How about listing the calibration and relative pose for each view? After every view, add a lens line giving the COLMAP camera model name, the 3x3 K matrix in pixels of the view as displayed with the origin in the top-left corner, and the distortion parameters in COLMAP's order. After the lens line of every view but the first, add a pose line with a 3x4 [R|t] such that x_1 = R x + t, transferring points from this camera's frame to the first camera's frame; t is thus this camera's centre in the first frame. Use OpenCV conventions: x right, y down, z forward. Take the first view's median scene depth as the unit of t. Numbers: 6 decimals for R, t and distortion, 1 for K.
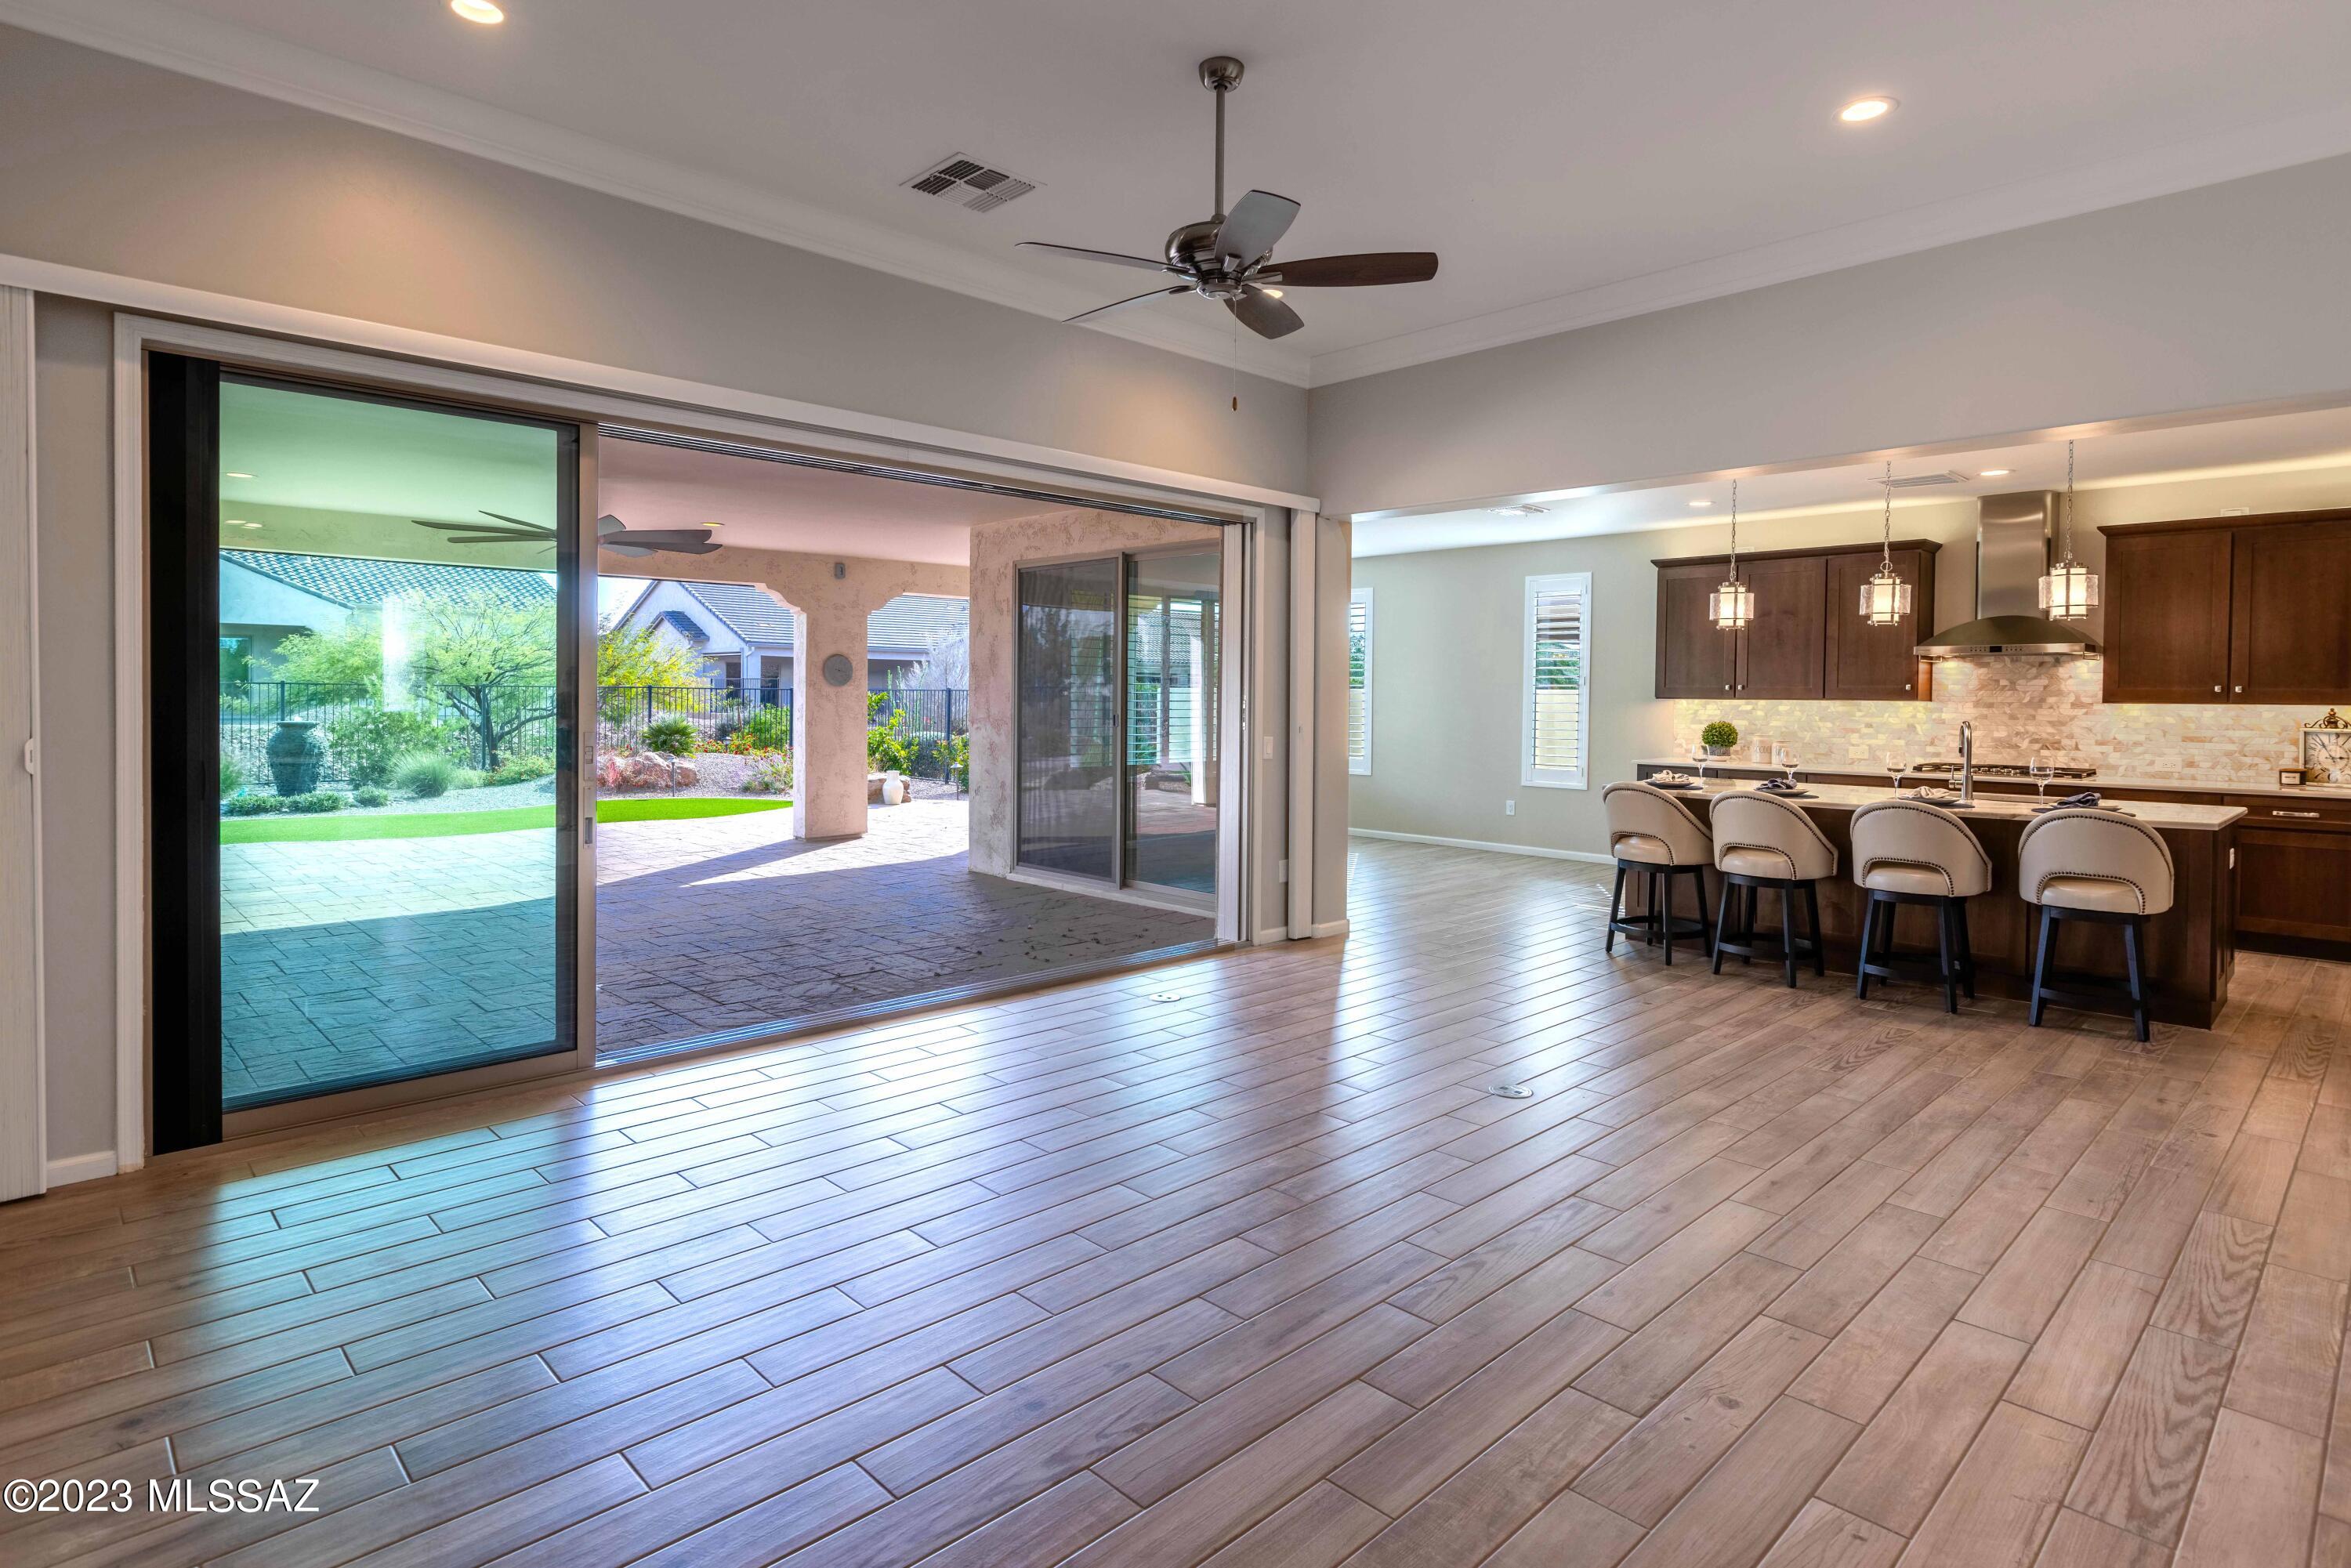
lens RADIAL K [[1287.0, 0, 1122.9], [0, 1287.0, 725.9], [0, 0, 1]] dist [-0.006545, -0.002128]
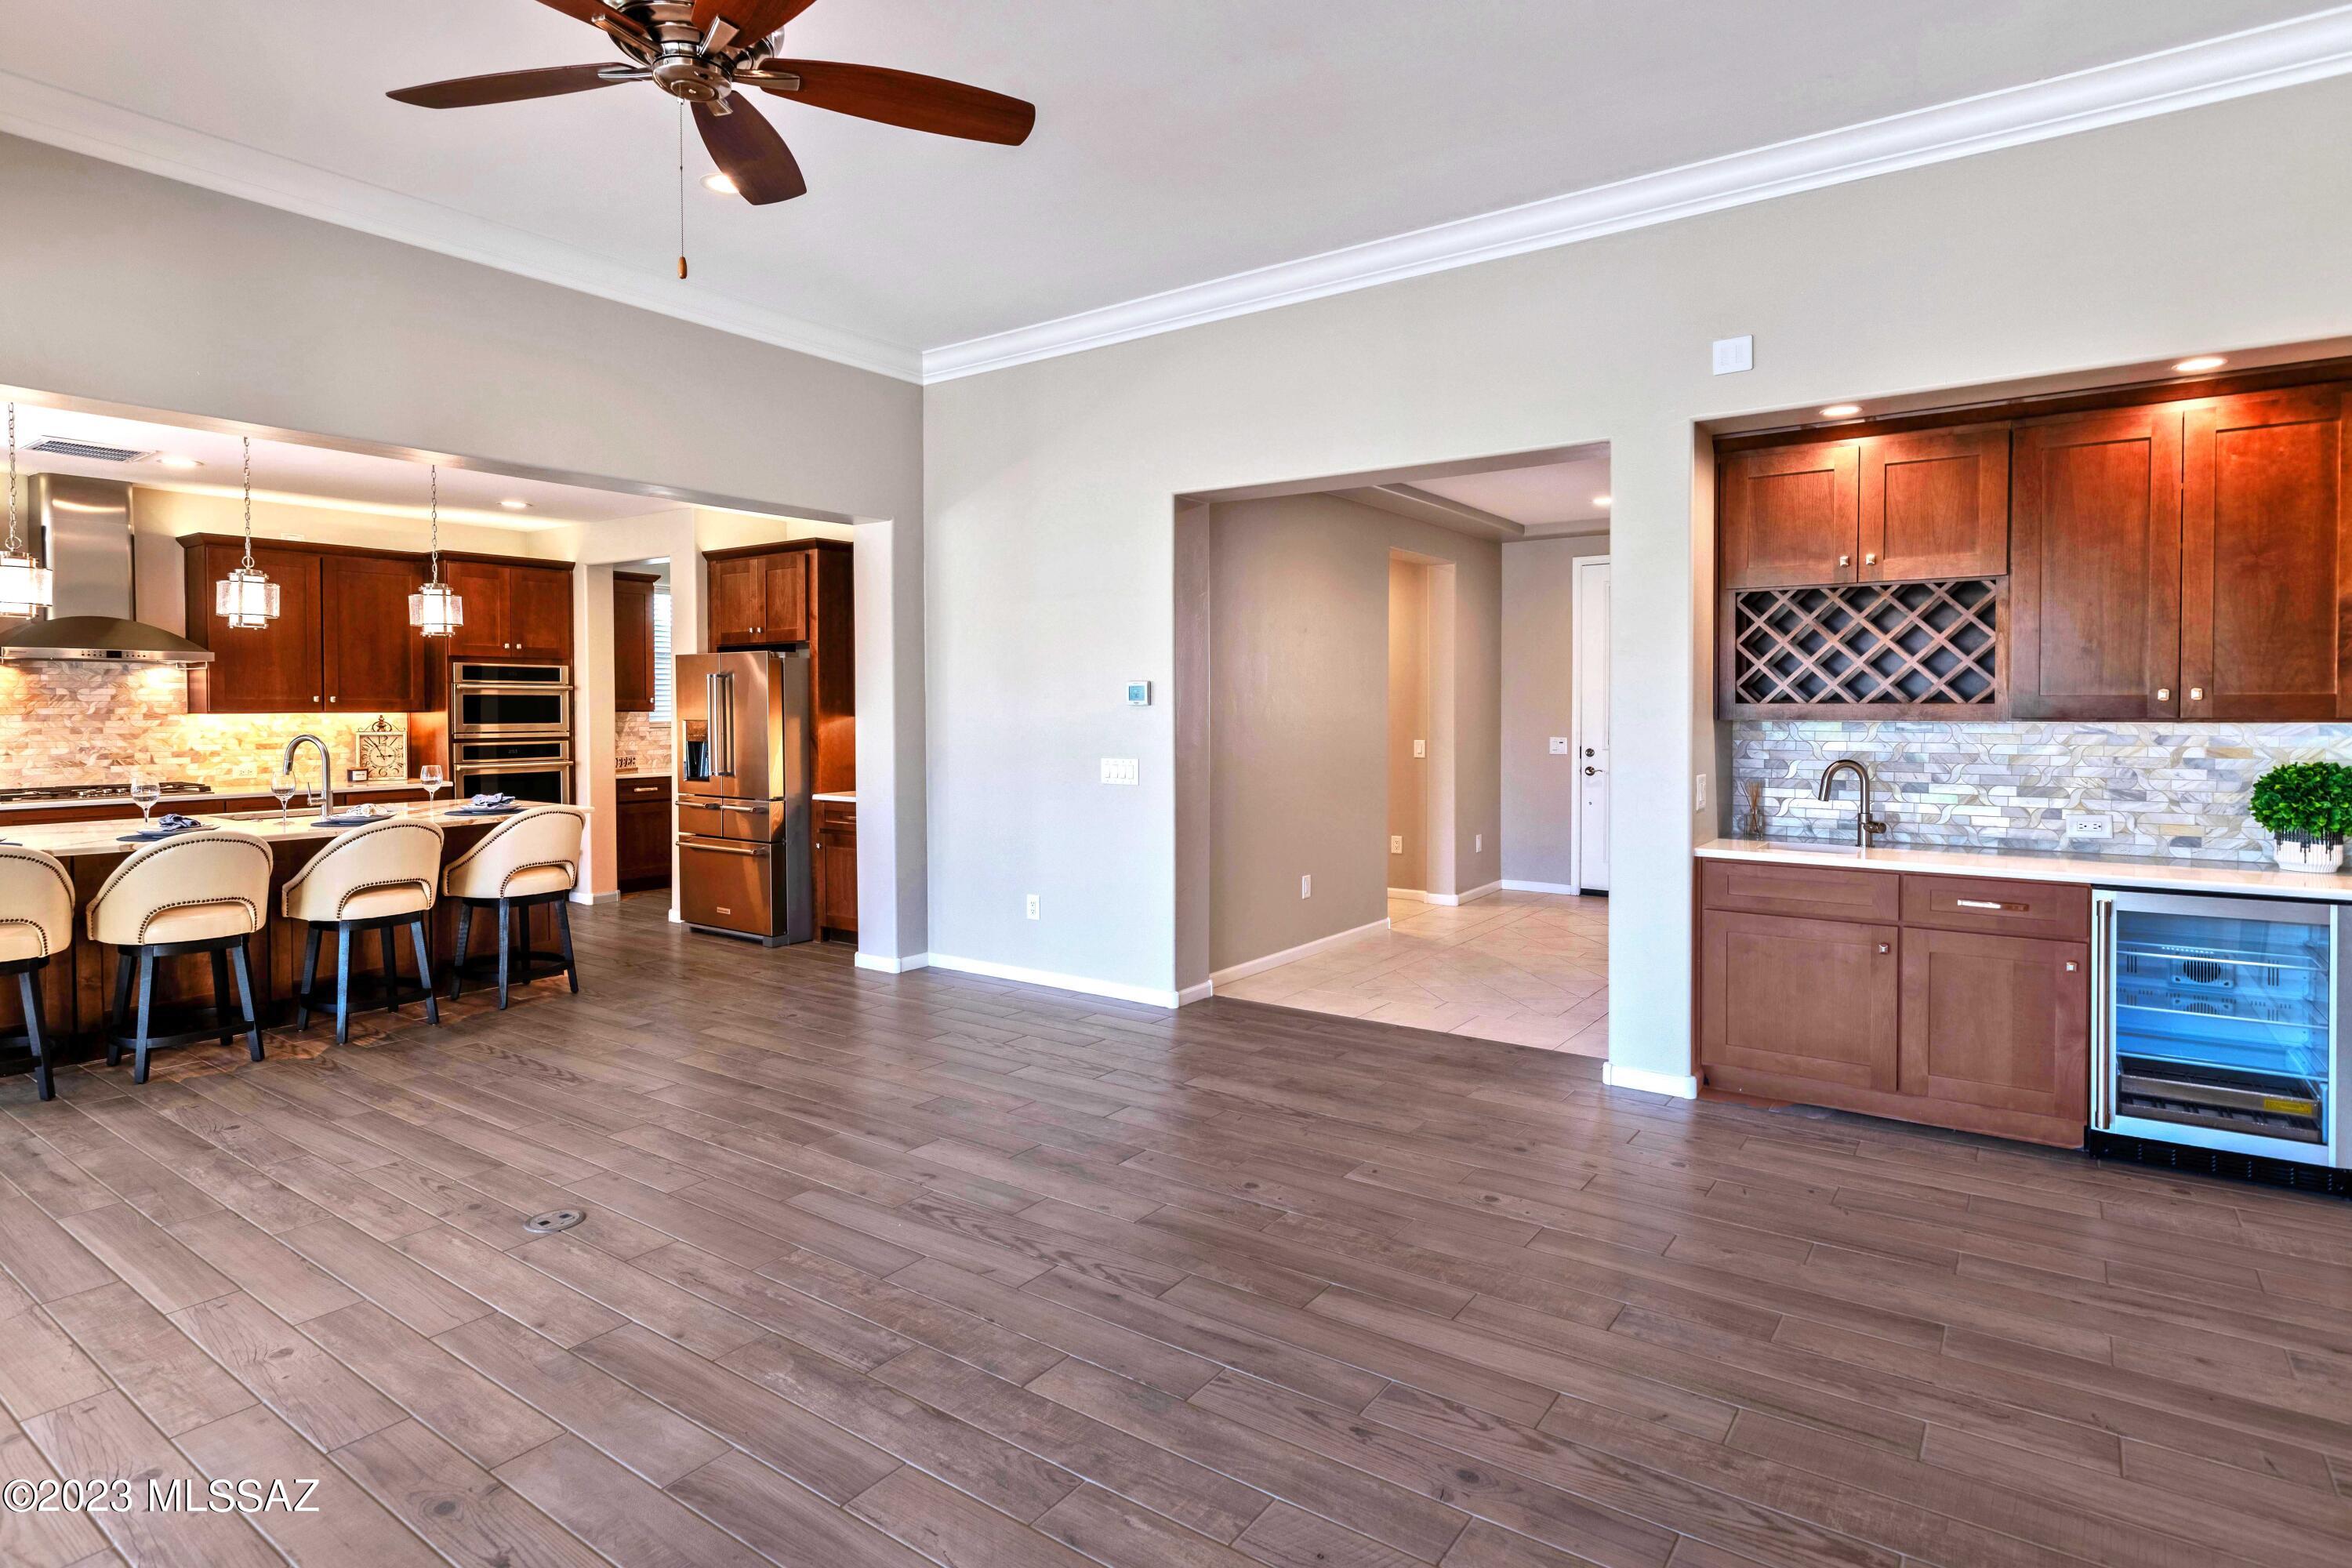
lens RADIAL K [[1190.2, 0, 1203.0], [0, 1190.2, 725.5], [0, 0, 1]] dist [-0.000662, -0.000869]
pose [[-0.225818, -0.024711, 0.973856, -0.303325], [0.024578, 0.999215, 0.031054, -0.018798], [-0.973859, 0.030948, -0.225033, 0.478900]]
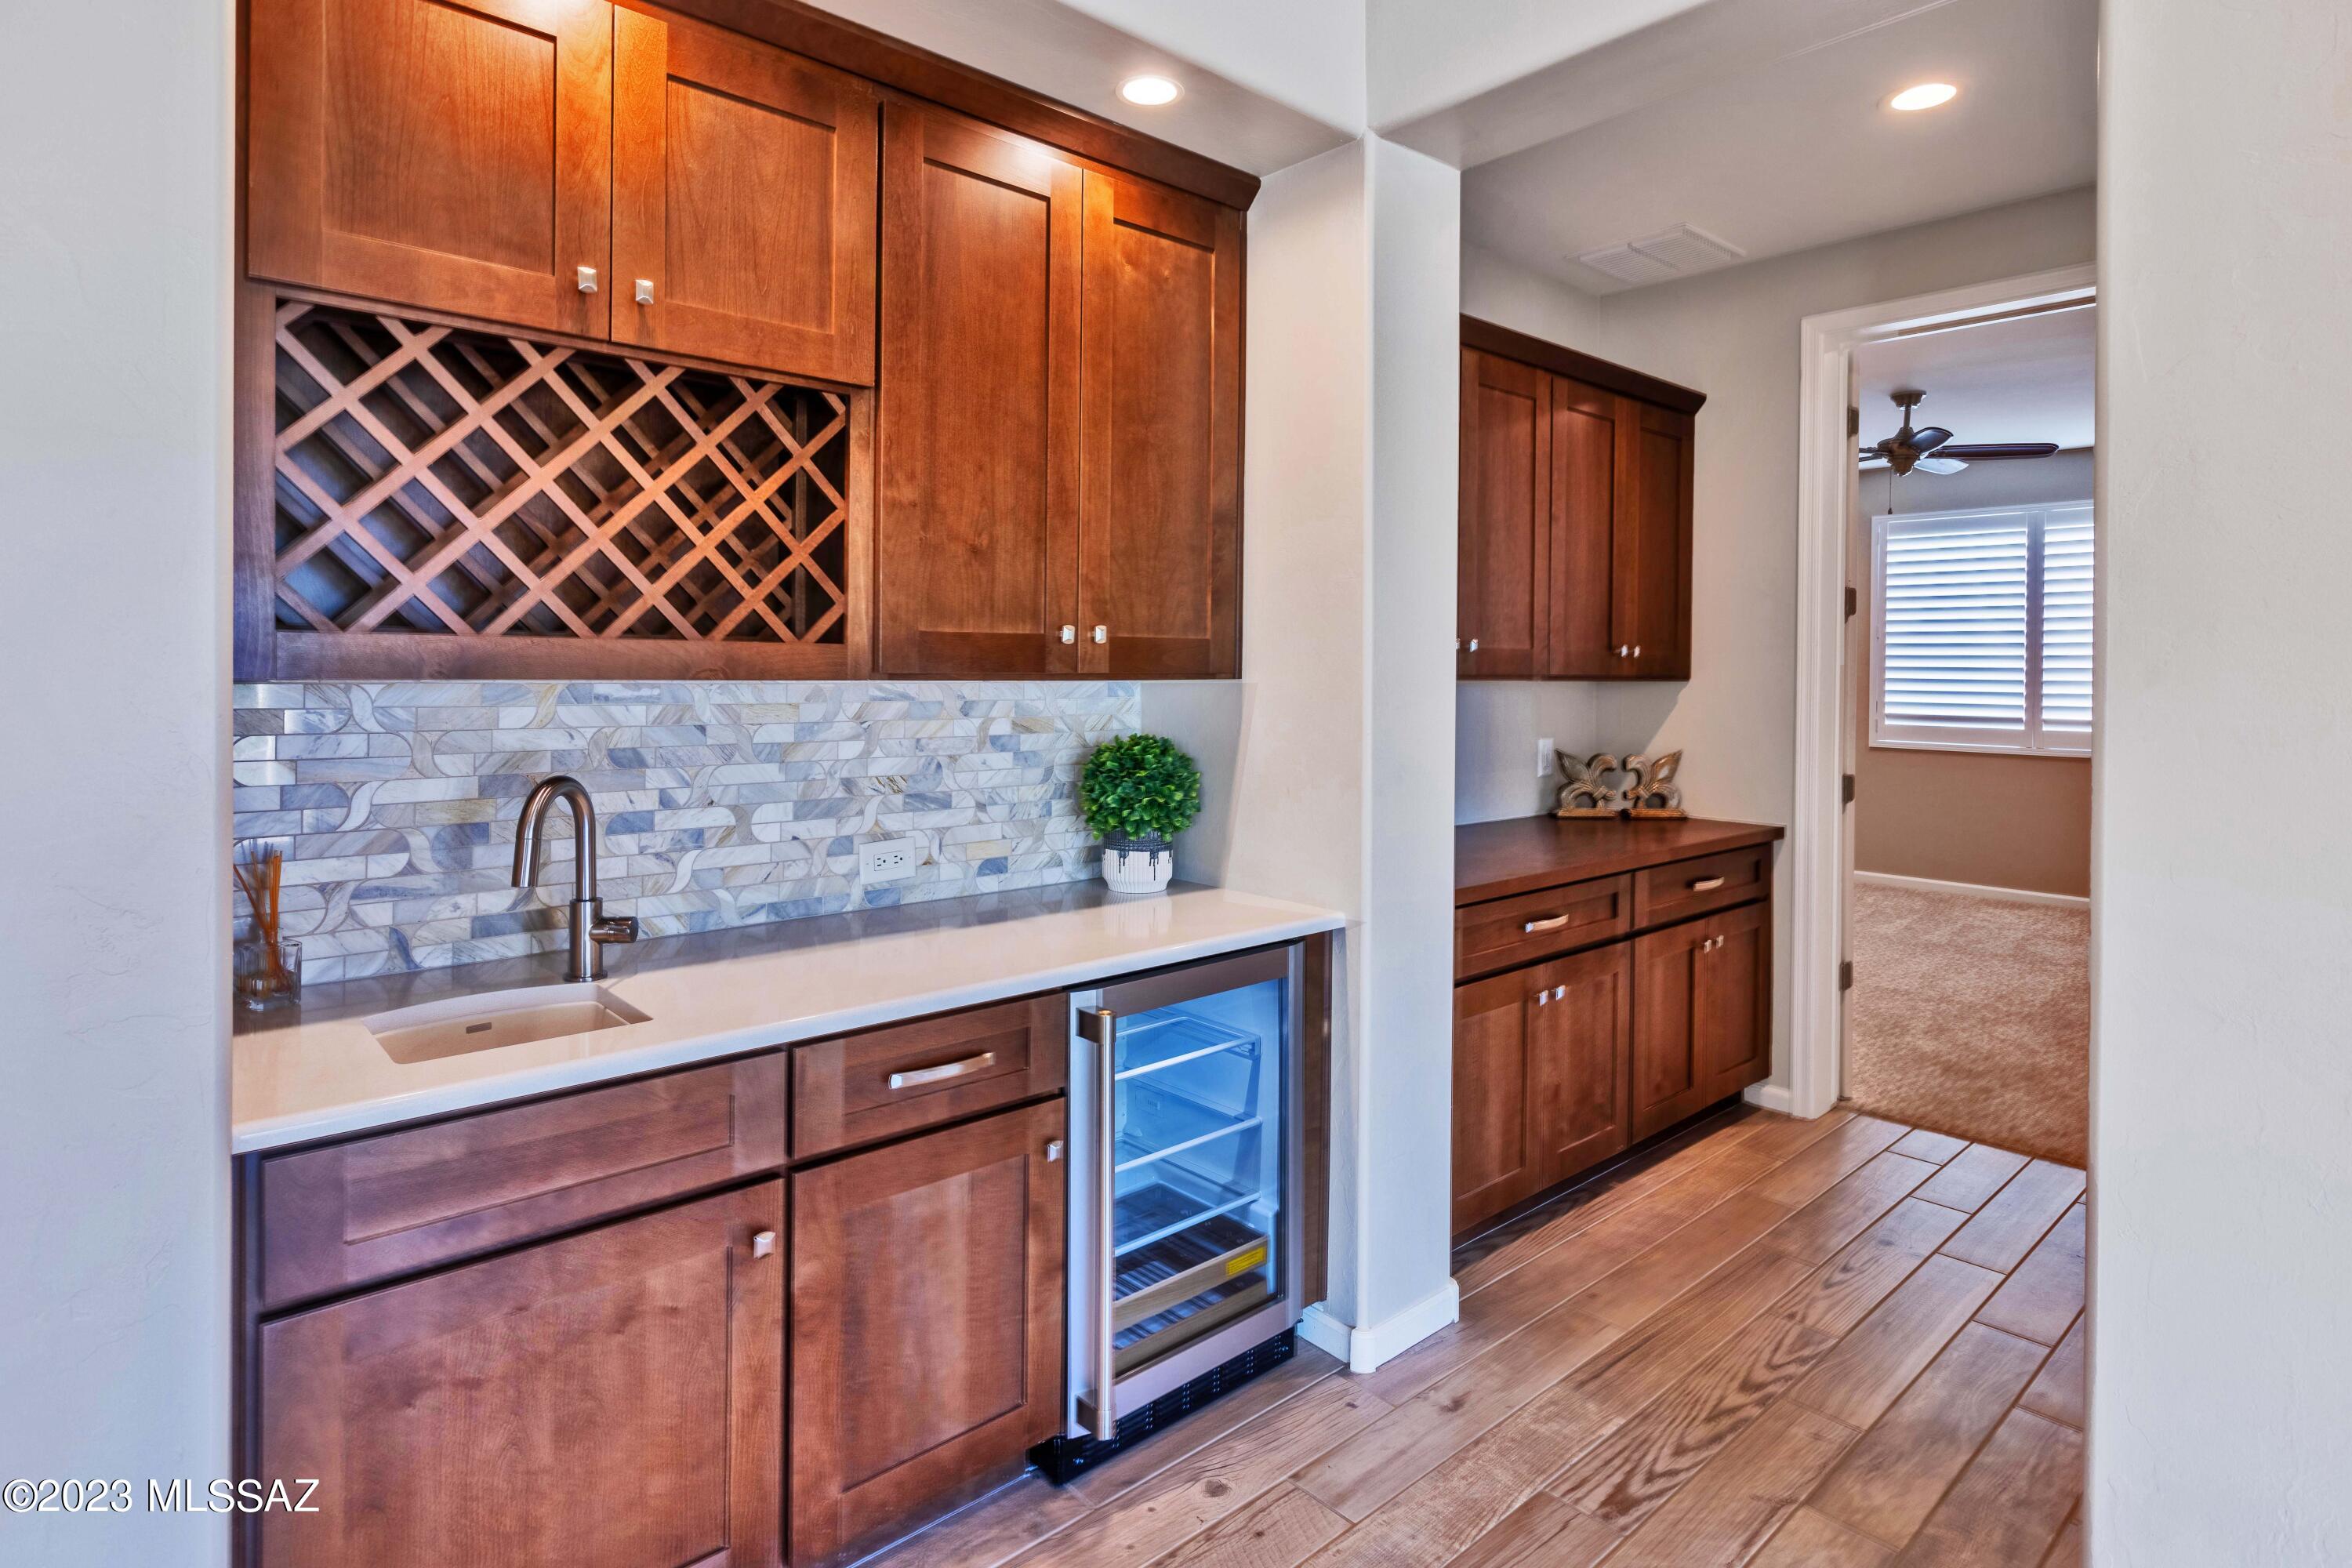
lens RADIAL K [[1287.9, 0, 1152.4], [0, 1287.9, 673.2], [0, 0, 1]] dist [-0.002689, -0.000535]
pose [[-0.999614, -0.018663, 0.020597, 0.099064], [-0.018003, 0.999332, 0.031793, -0.006080], [-0.021176, 0.031410, -0.999282, 0.279324]]
